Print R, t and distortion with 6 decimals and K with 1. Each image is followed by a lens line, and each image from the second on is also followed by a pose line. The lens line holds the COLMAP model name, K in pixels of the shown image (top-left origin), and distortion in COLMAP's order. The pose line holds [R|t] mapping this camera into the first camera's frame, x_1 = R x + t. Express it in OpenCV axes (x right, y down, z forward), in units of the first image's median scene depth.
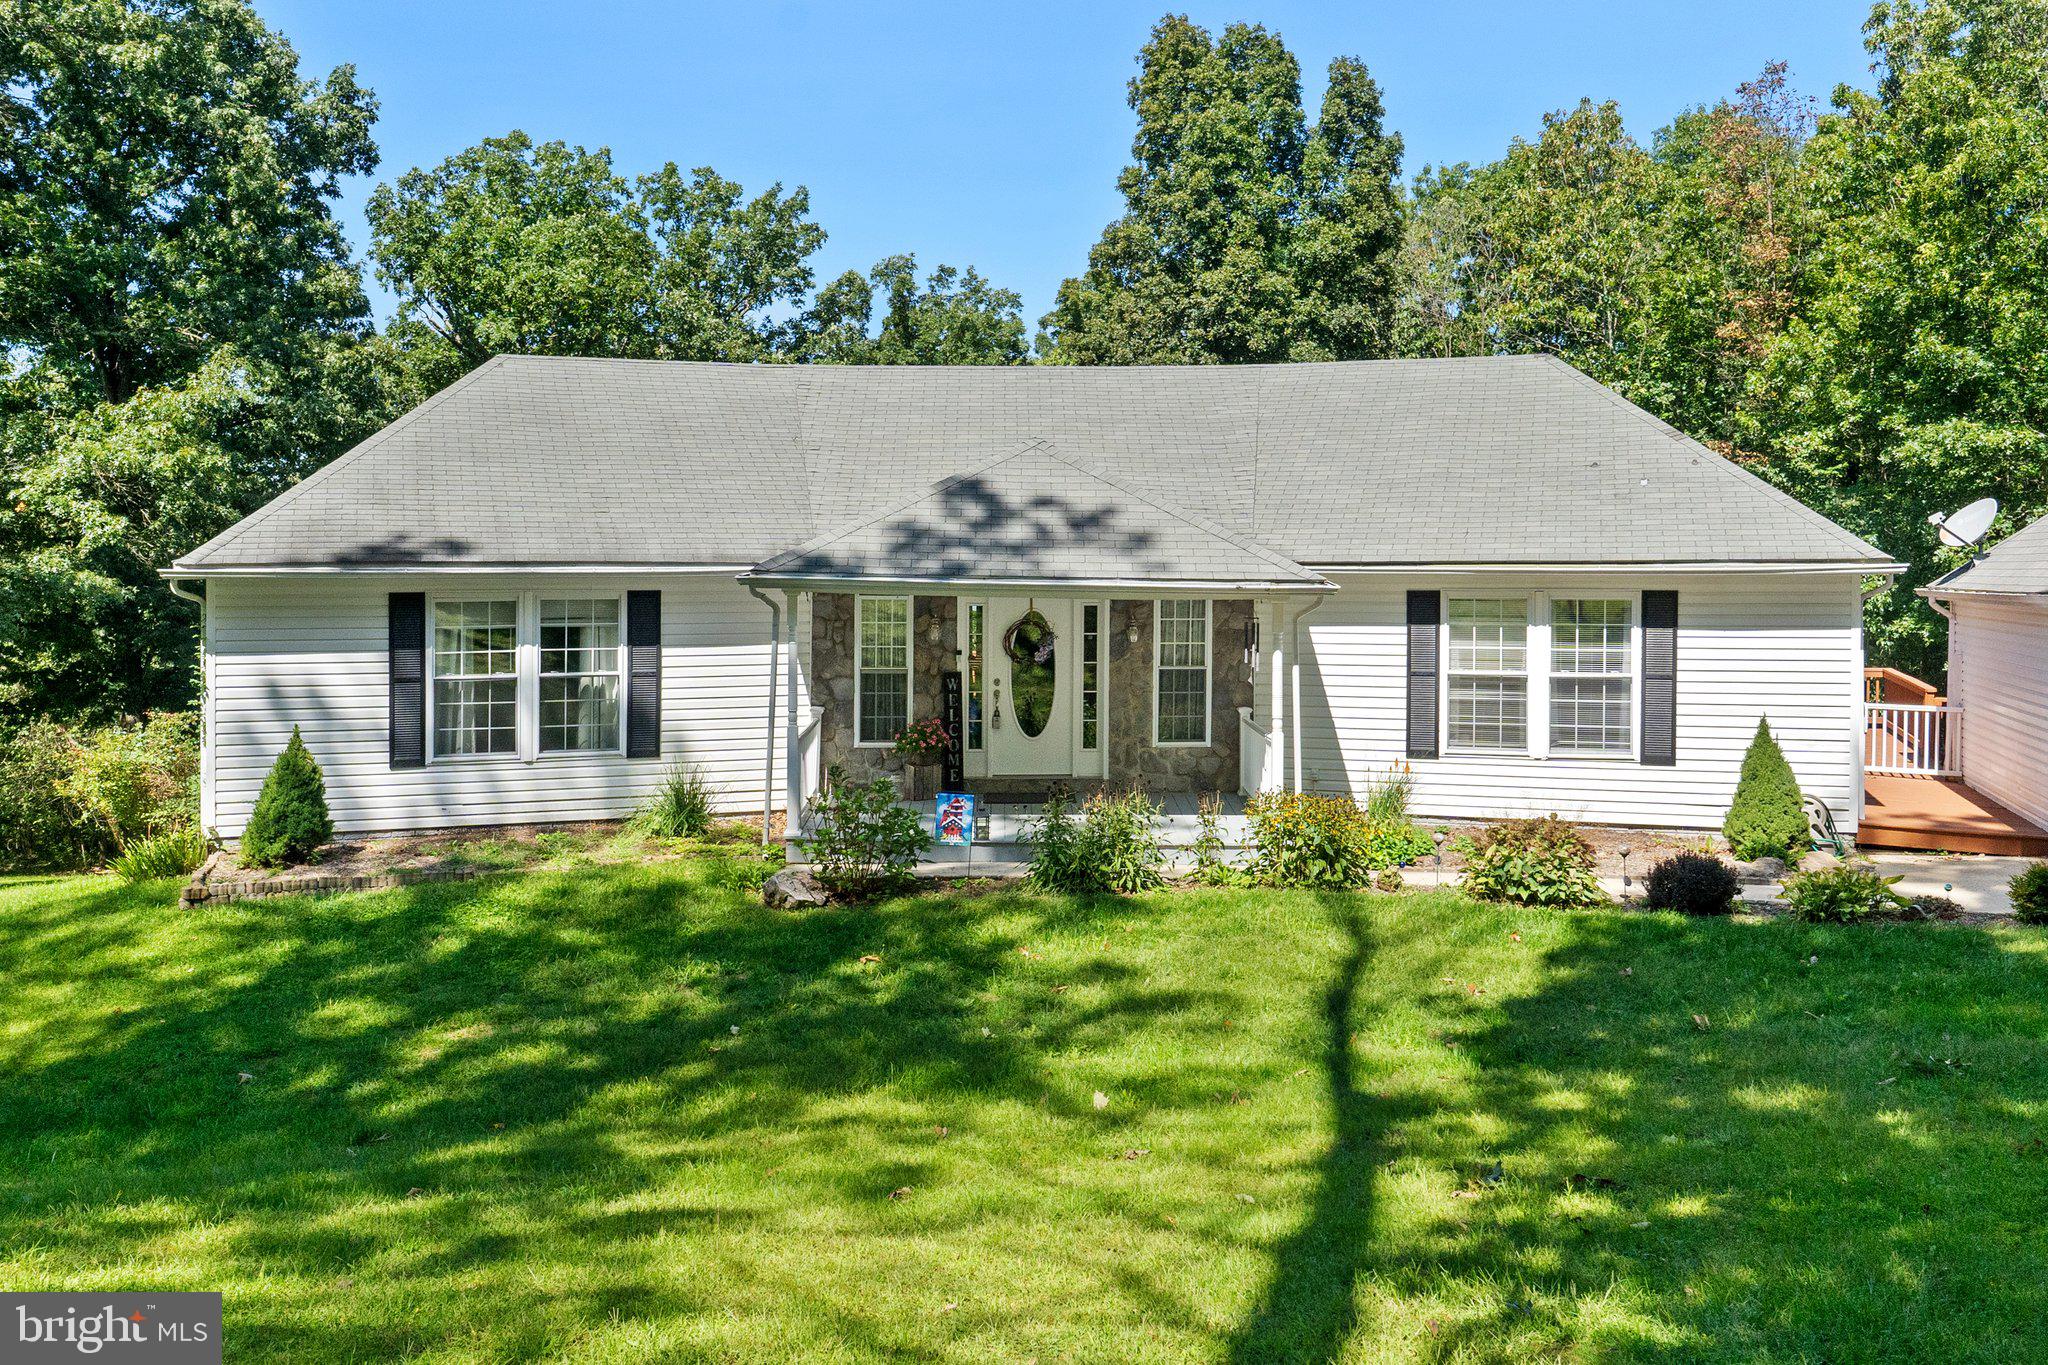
lens RADIAL K [[1765.0, 0, 1084.7], [0, 1765.0, 560.4], [0, 0, 1]] dist [0.006078, -0.001432]
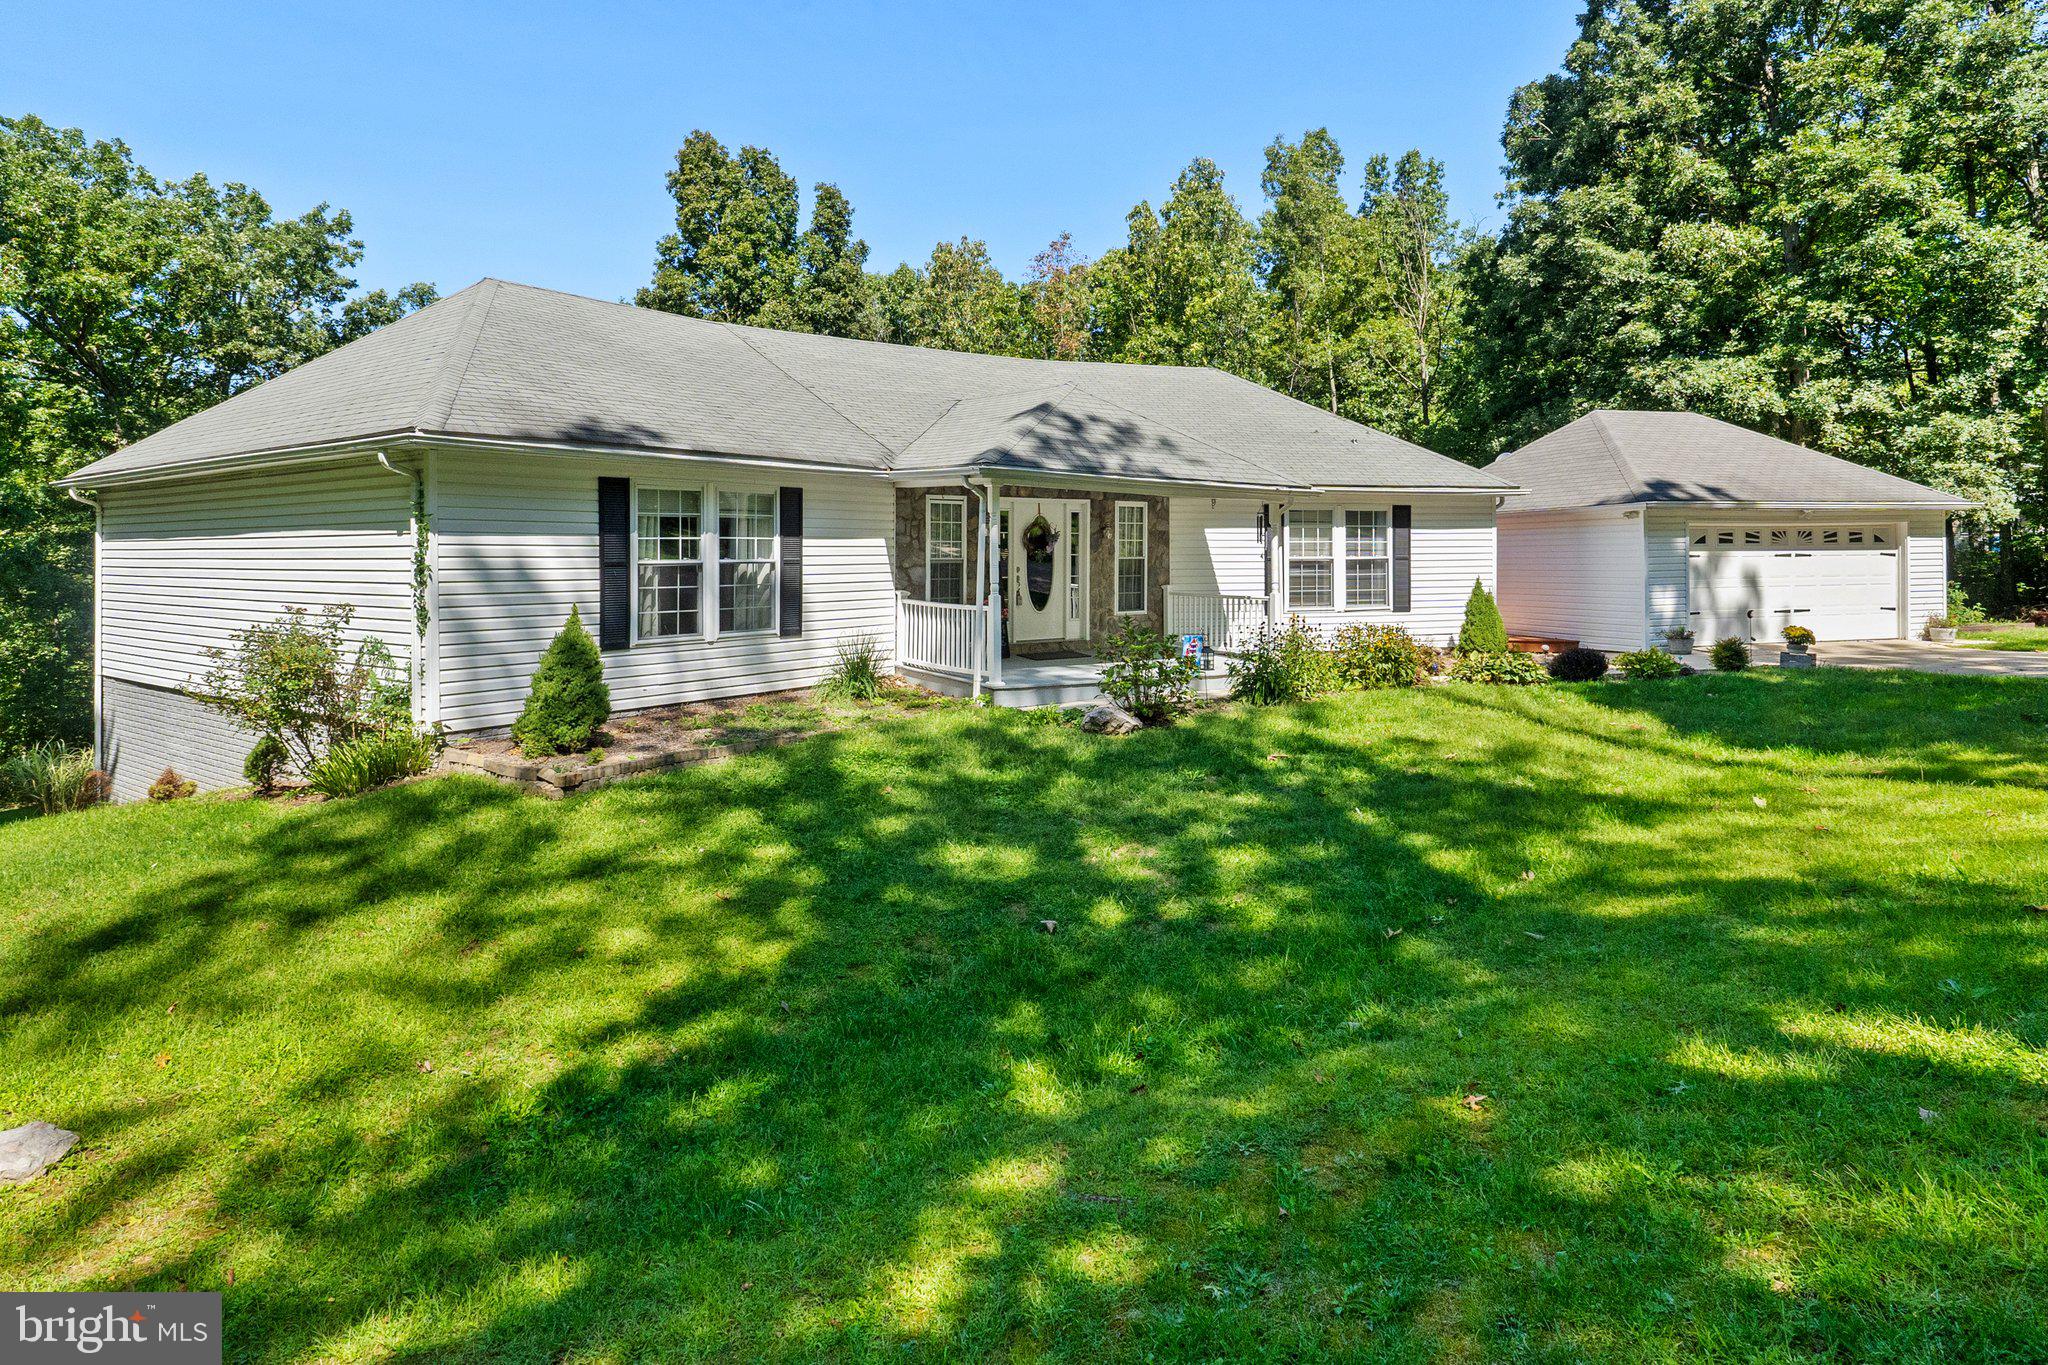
lens RADIAL K [[1105.3, 0, 1032.8], [0, 1105.3, 551.0], [0, 0, 1]] dist [-0.000193, -0.000690]
pose [[0.837537, -0.000870, 0.546380, -0.500315], [0.003106, 0.999990, -0.003169, 0.059780], [-0.546371, 0.004351, 0.837532, 0.322558]]
